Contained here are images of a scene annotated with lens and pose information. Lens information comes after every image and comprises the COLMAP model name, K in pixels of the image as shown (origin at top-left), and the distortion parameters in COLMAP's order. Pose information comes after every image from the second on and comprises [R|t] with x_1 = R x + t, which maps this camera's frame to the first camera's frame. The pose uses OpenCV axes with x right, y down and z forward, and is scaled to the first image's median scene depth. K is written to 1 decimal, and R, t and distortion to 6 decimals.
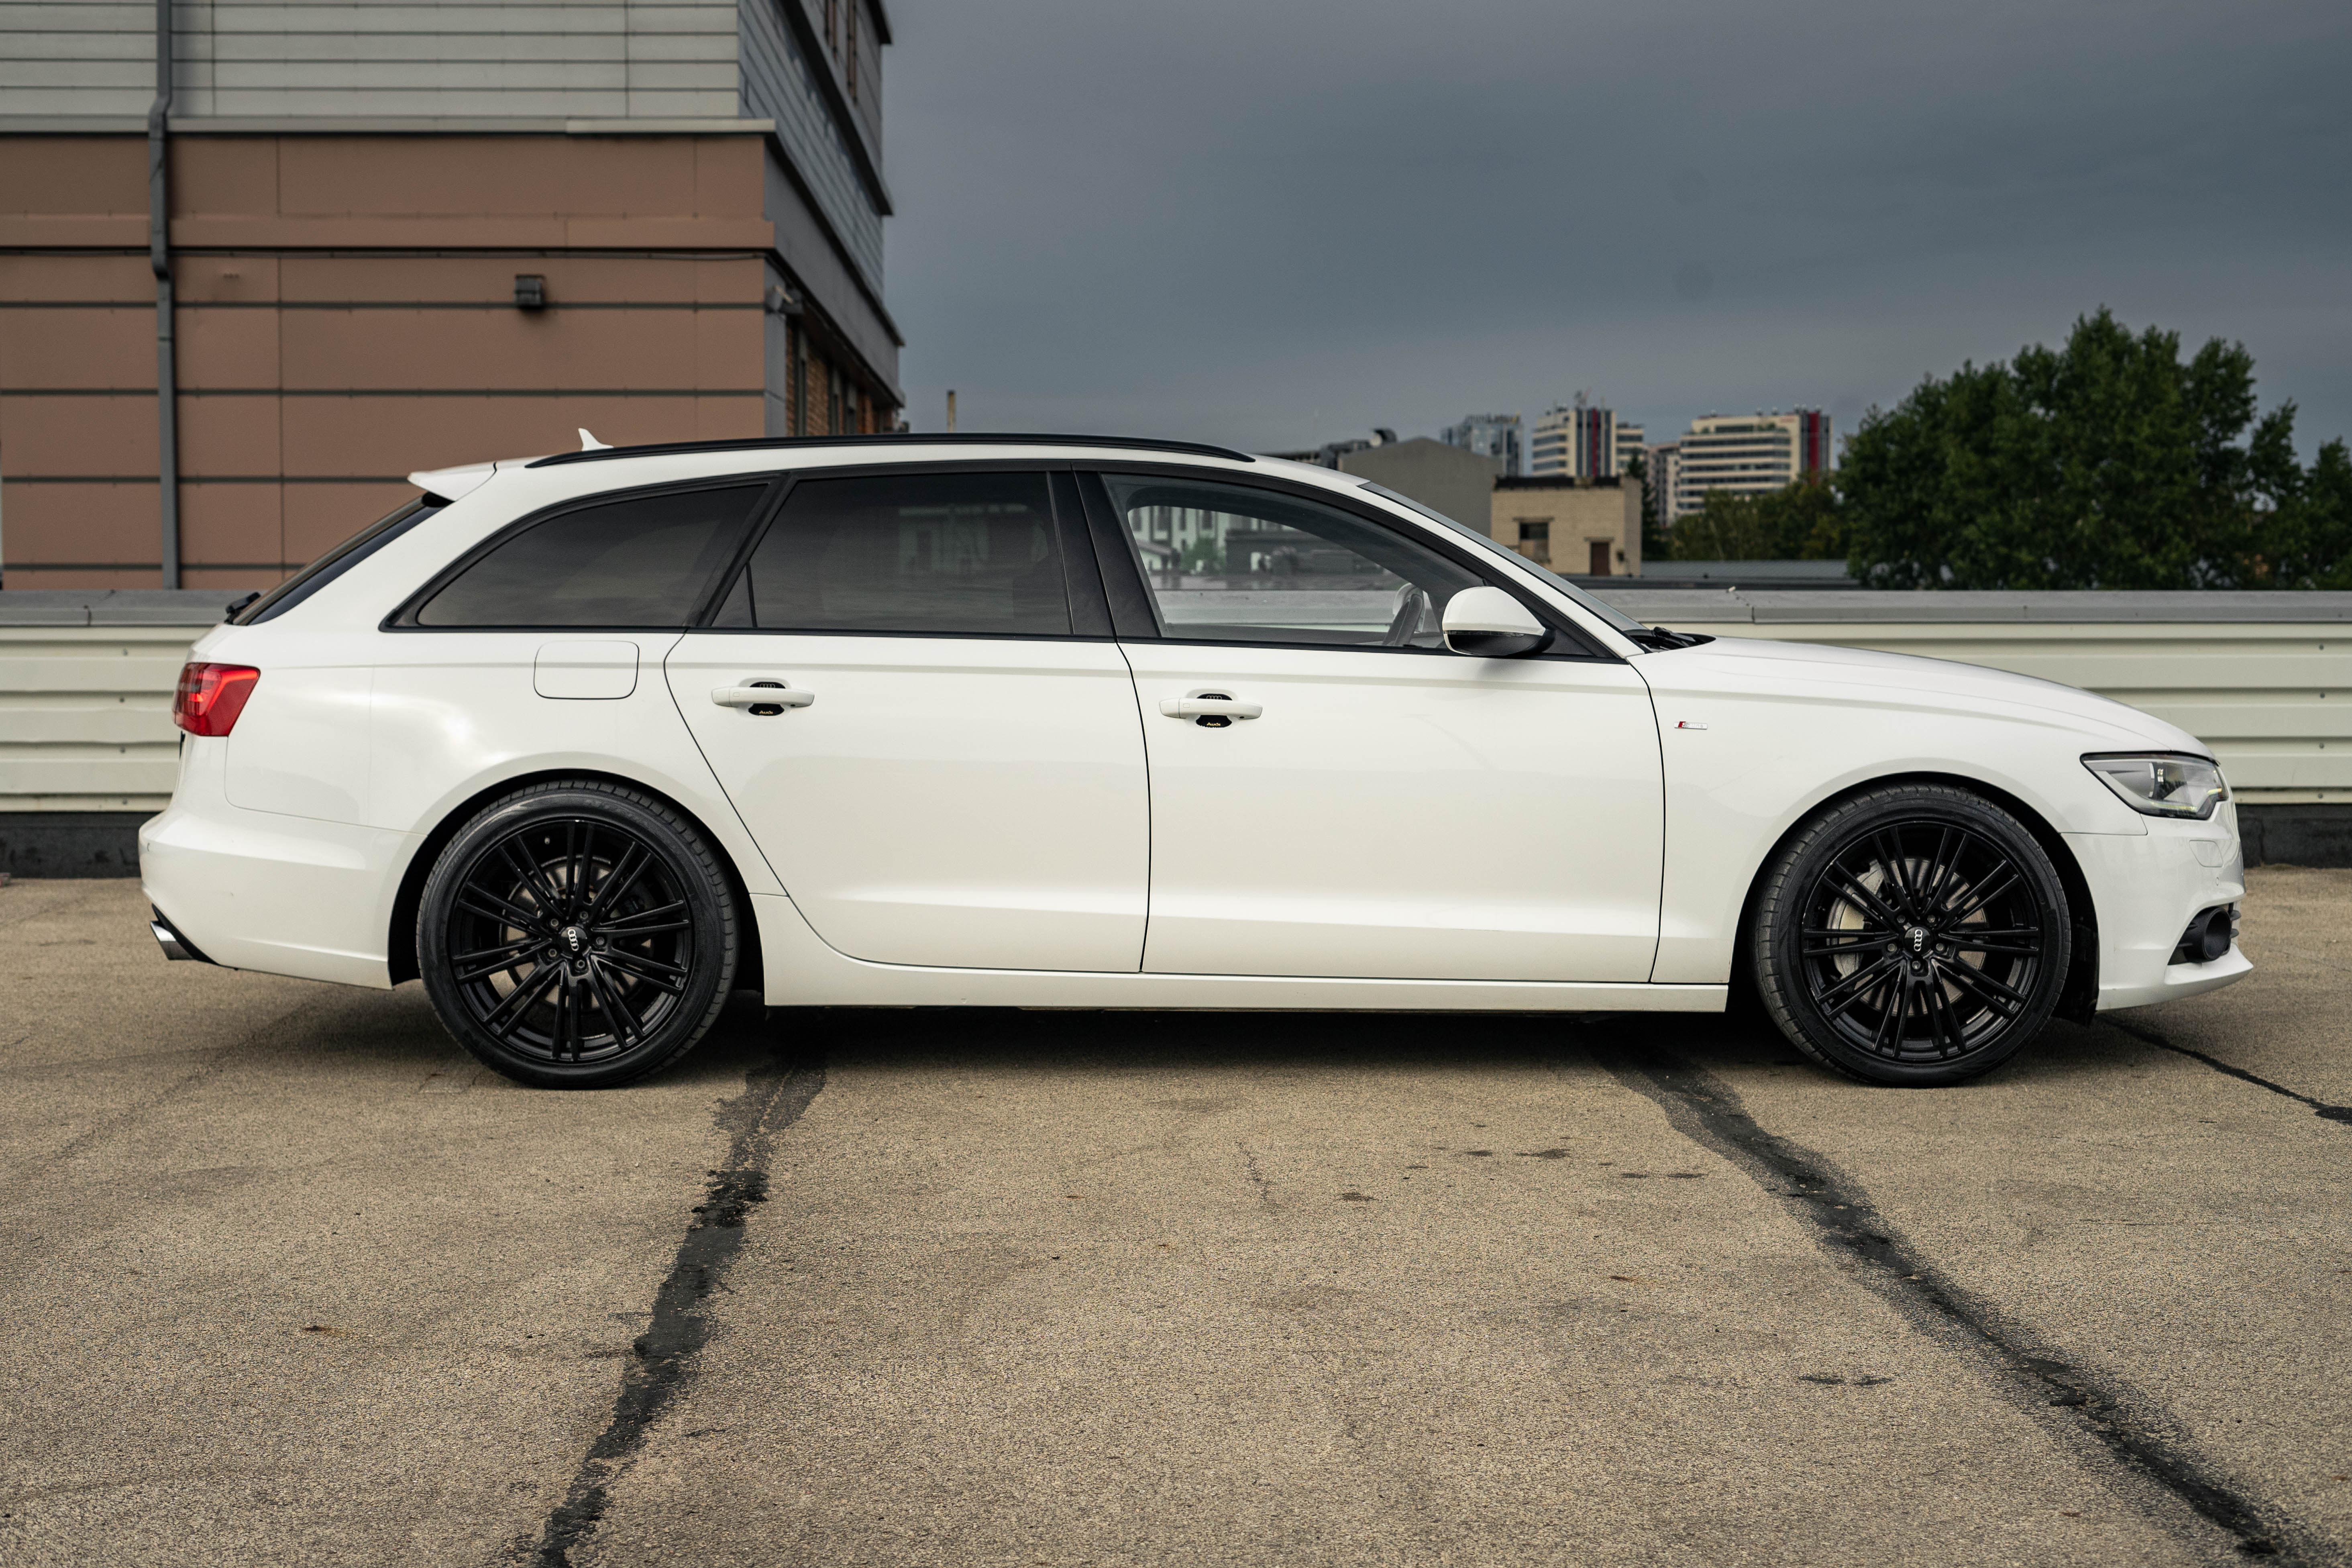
lens RADIAL K [[3531.1, 0, 1176.0], [0, 3531.1, 784.0], [0, 0, 1]] dist [-0.024566, 0.041803]
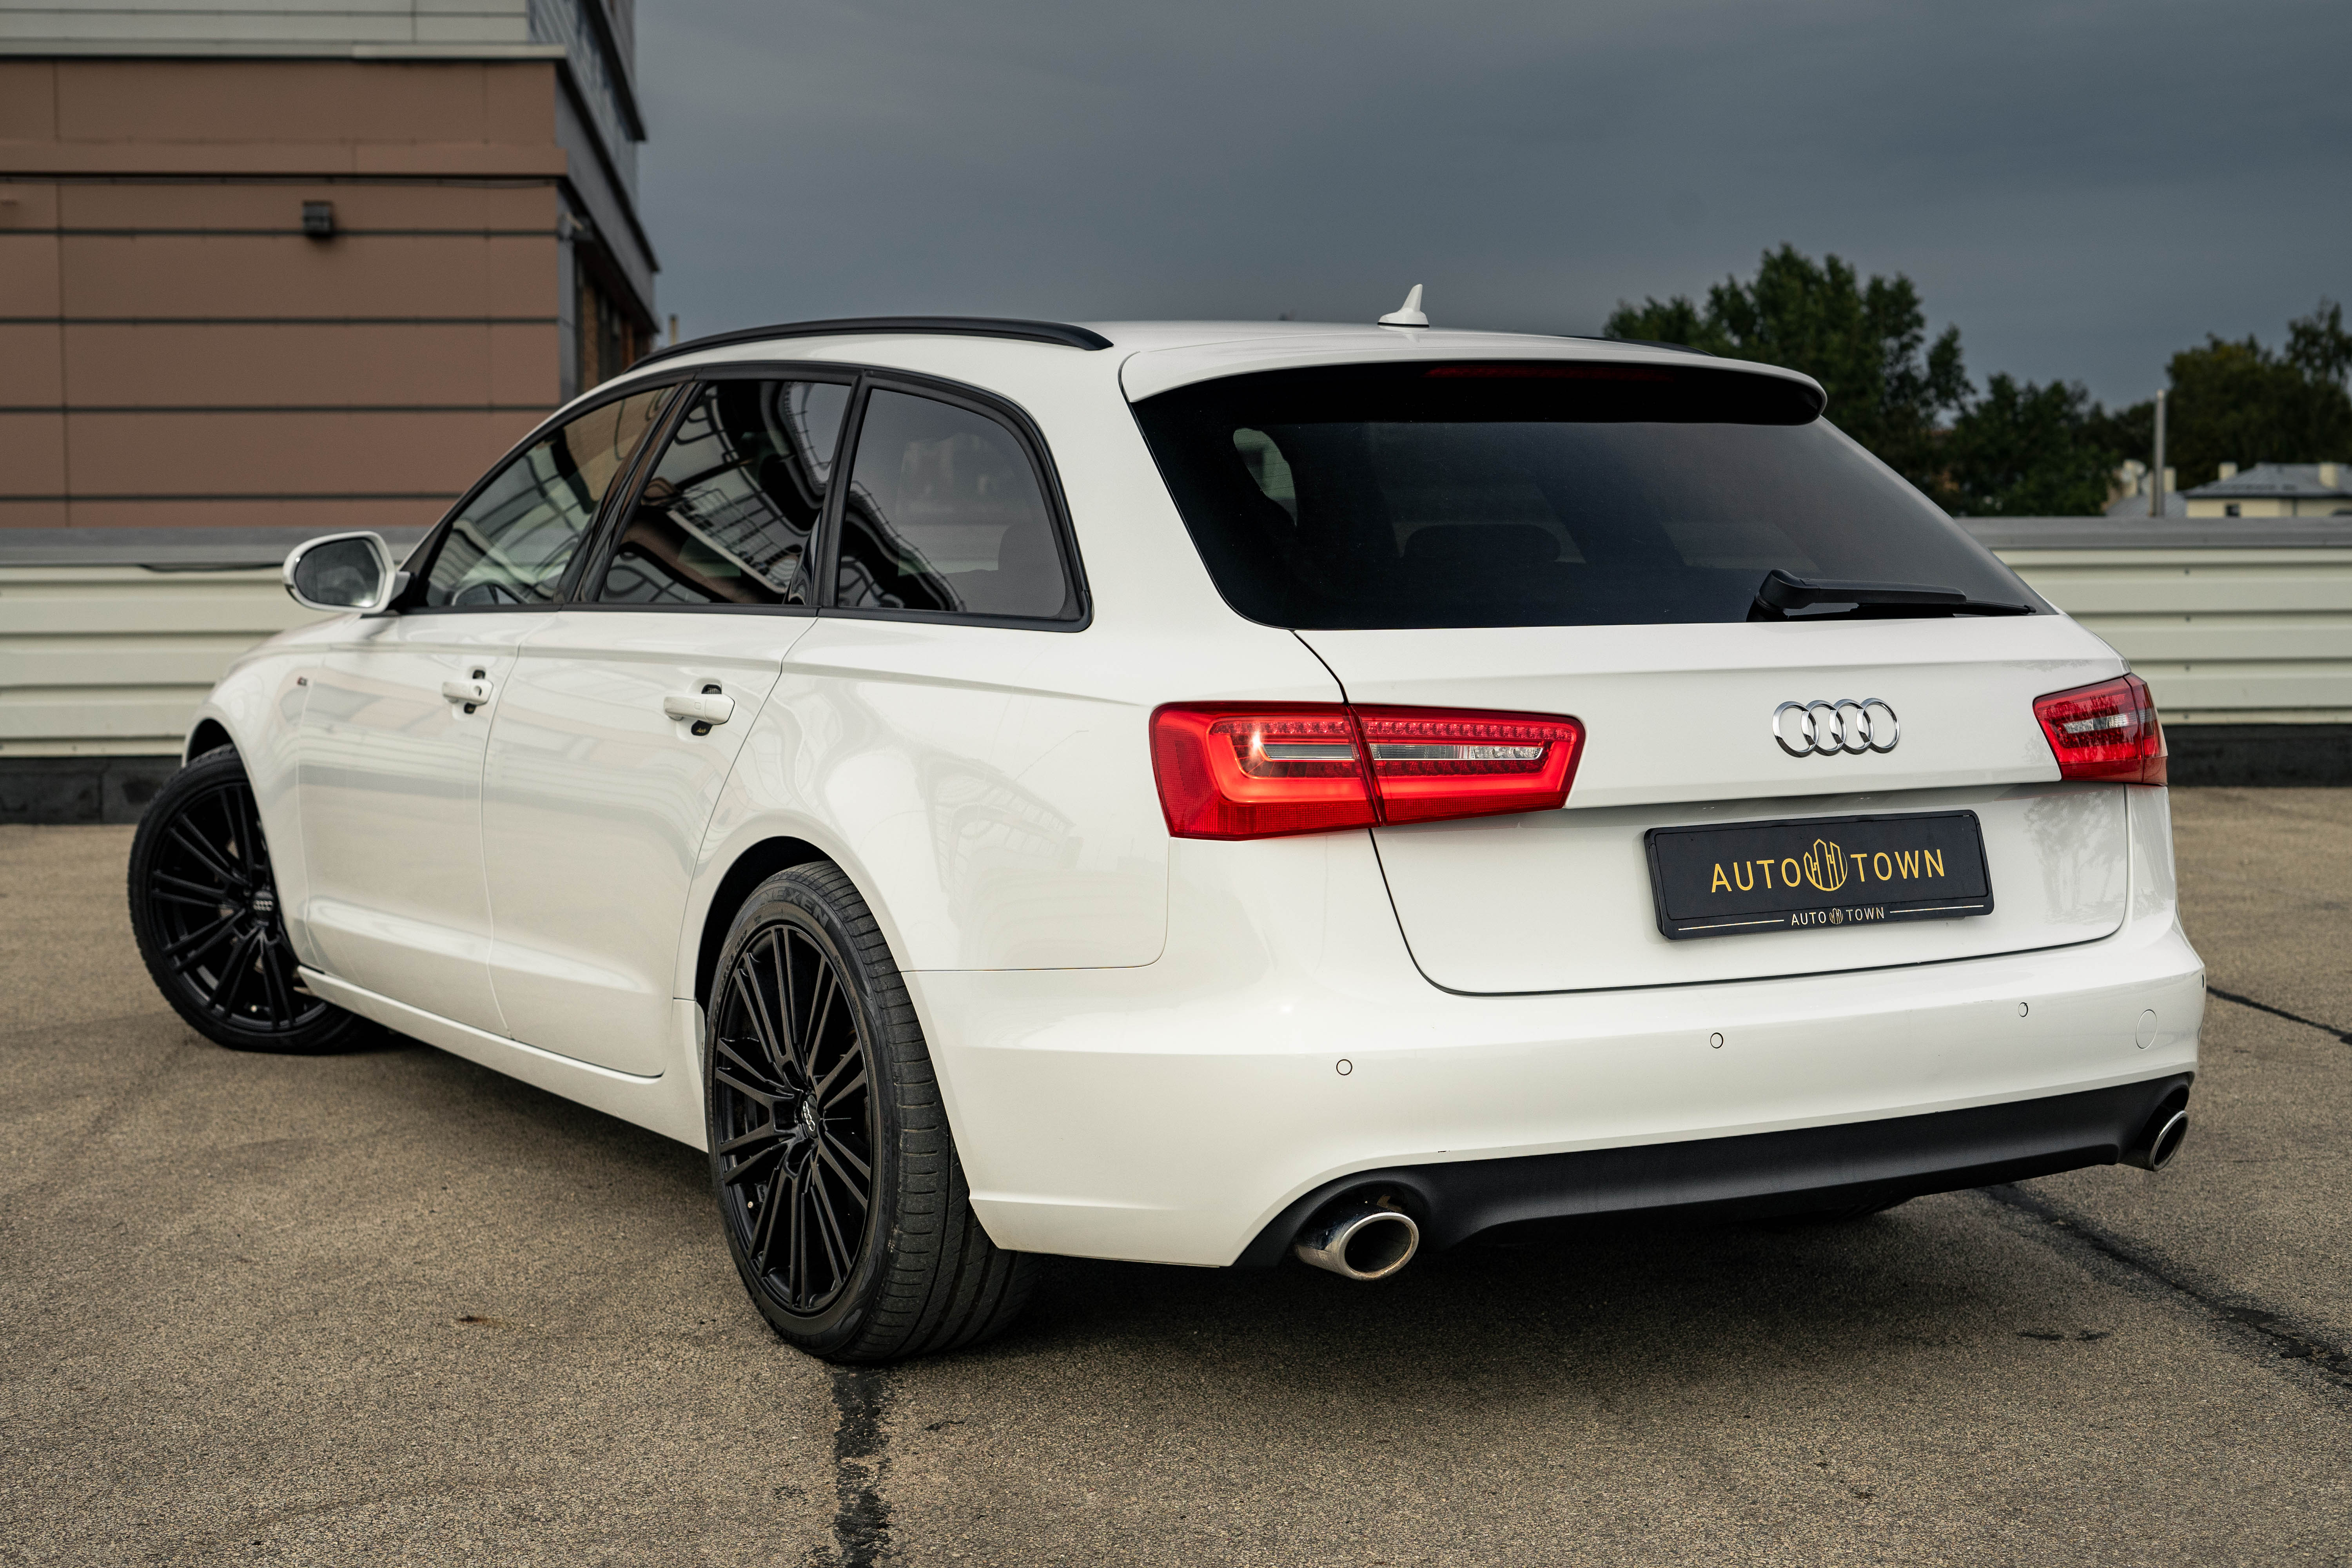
lens RADIAL K [[3448.3, 0, 1176.0], [0, 3448.3, 784.0], [0, 0, 1]] dist [0.000122, -0.096981]
pose [[0.996222, -0.012045, 0.086003, -0.056029], [0.009944, 0.999643, 0.024818, -0.005067], [-0.086271, -0.023869, 0.995986, 0.023720]]
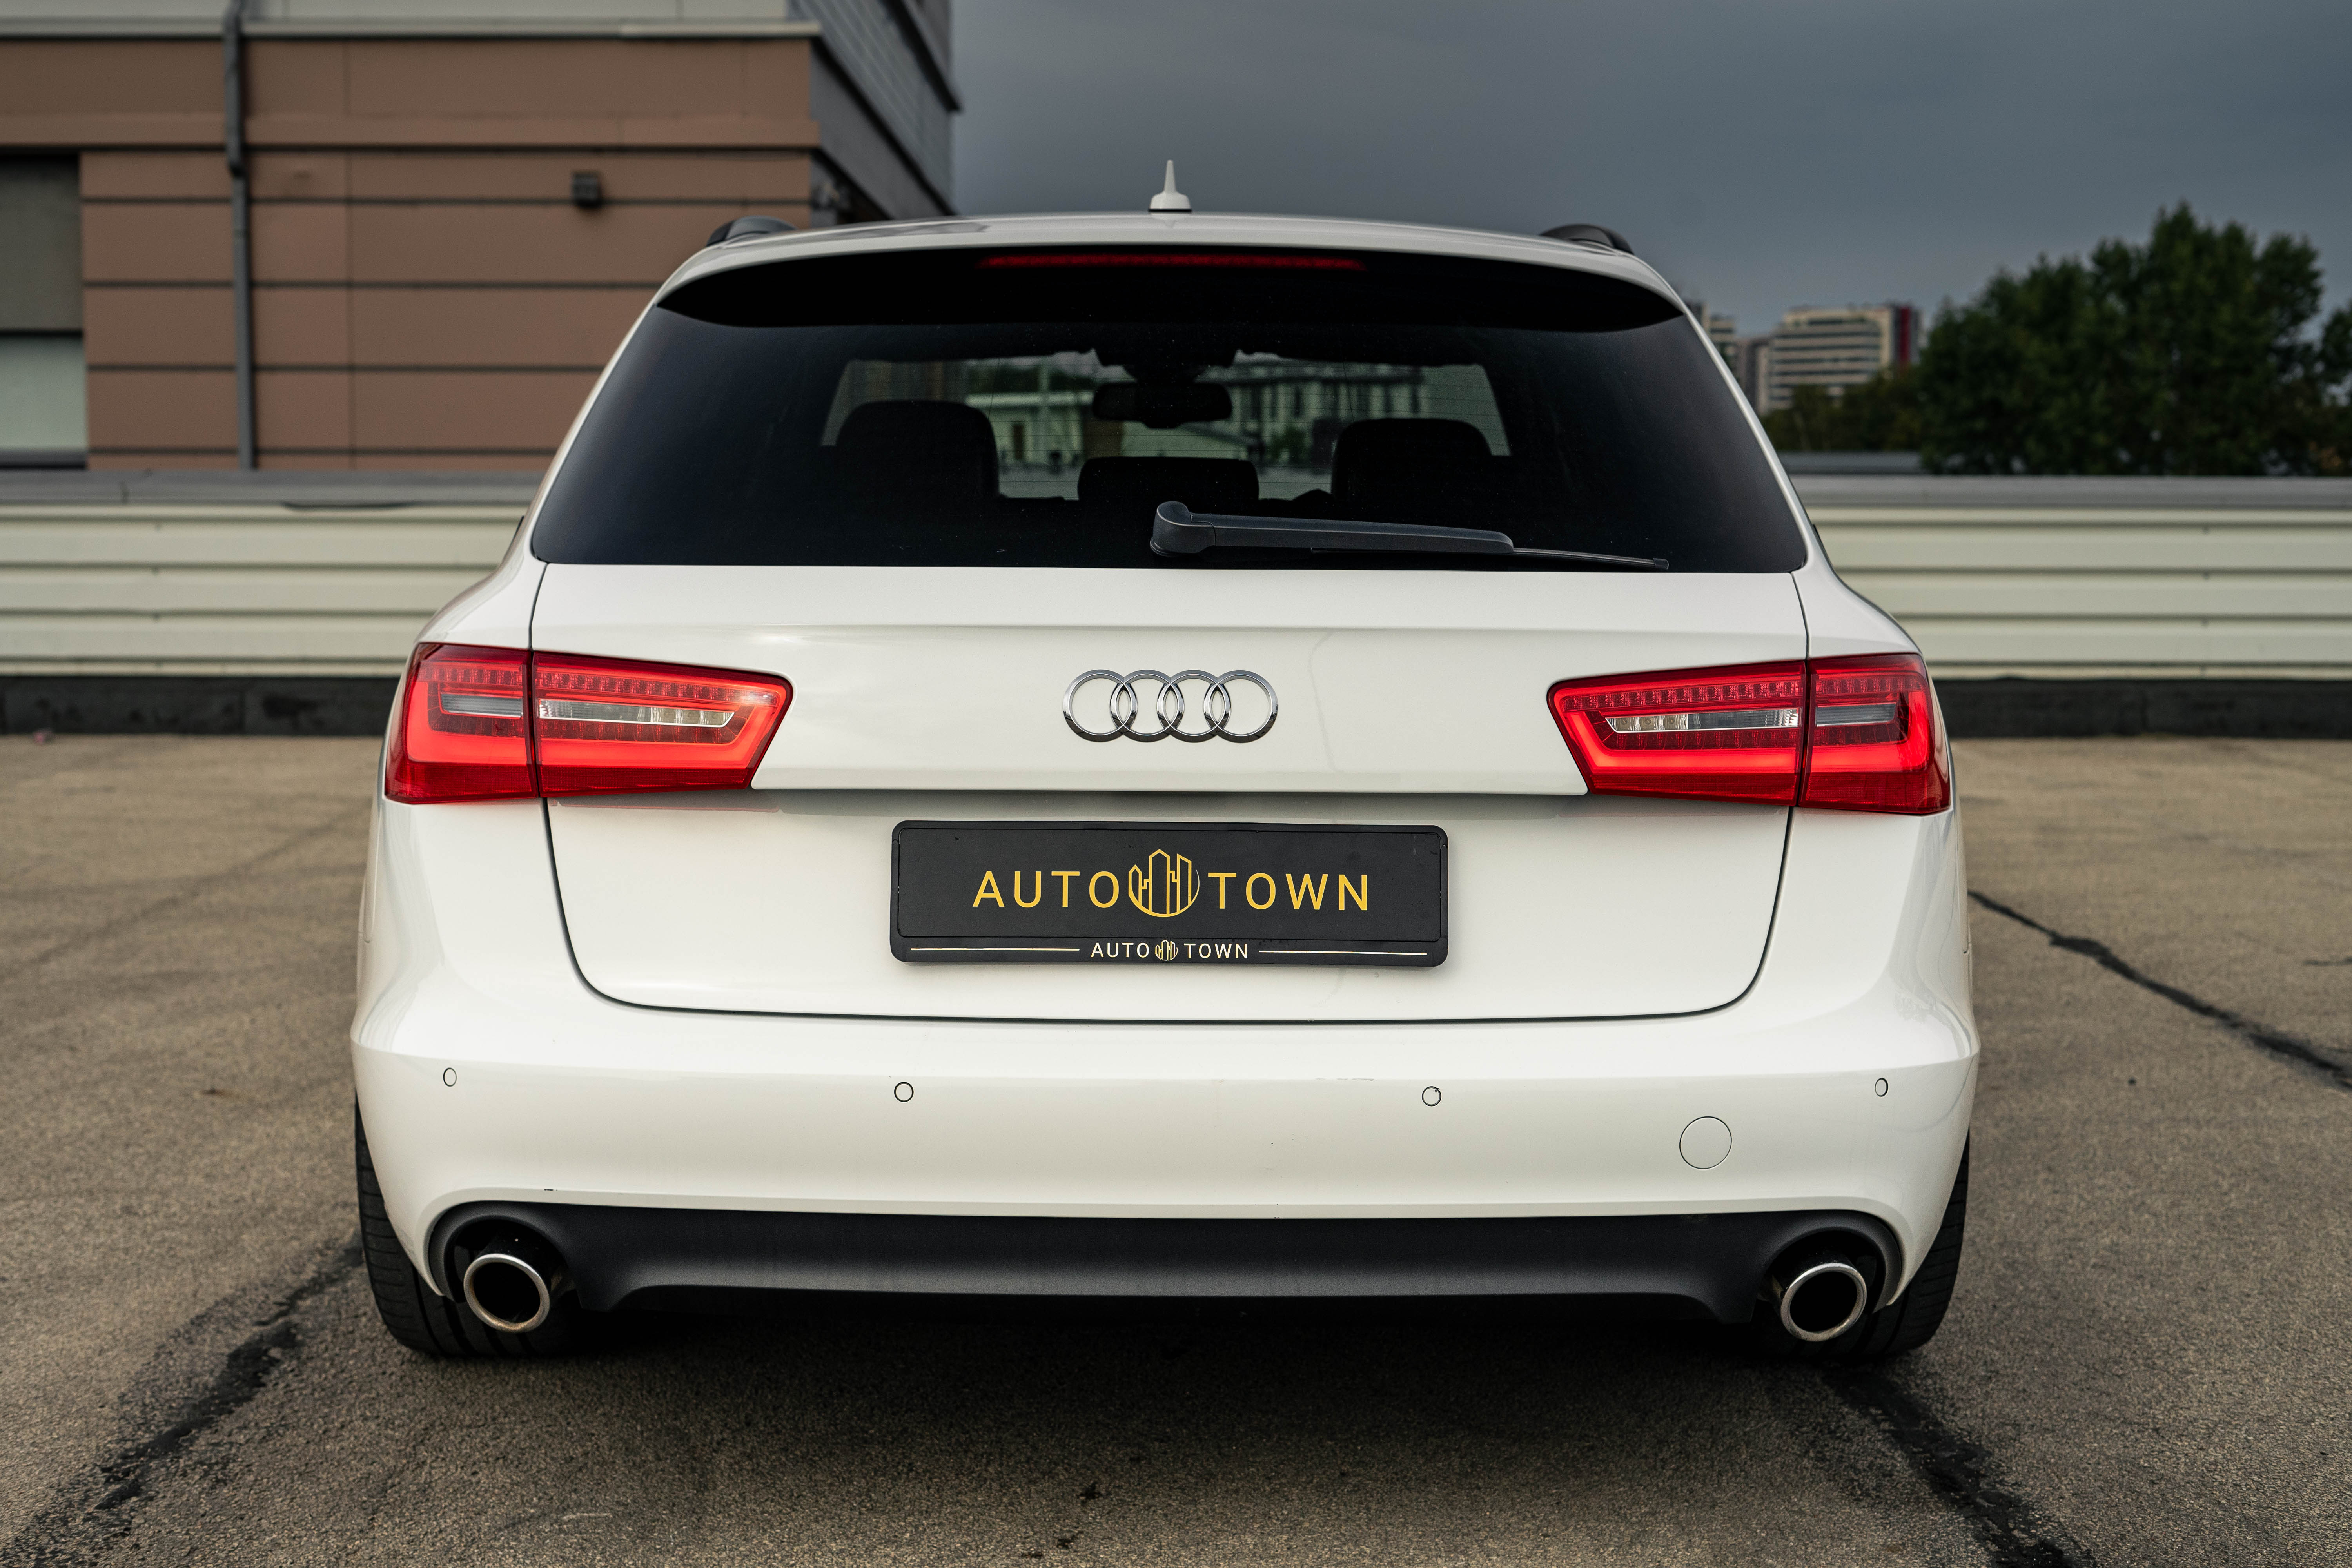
lens RADIAL K [[3491.1, 0, 1176.0], [0, 3491.1, 784.0], [0, 0, 1]] dist [-0.021974, 0.028068]
pose [[0.999513, 0.006107, -0.030613, 0.047484], [-0.005128, 0.999477, 0.031937, 0.005512], [0.030792, -0.031764, 0.999021, -0.062846]]
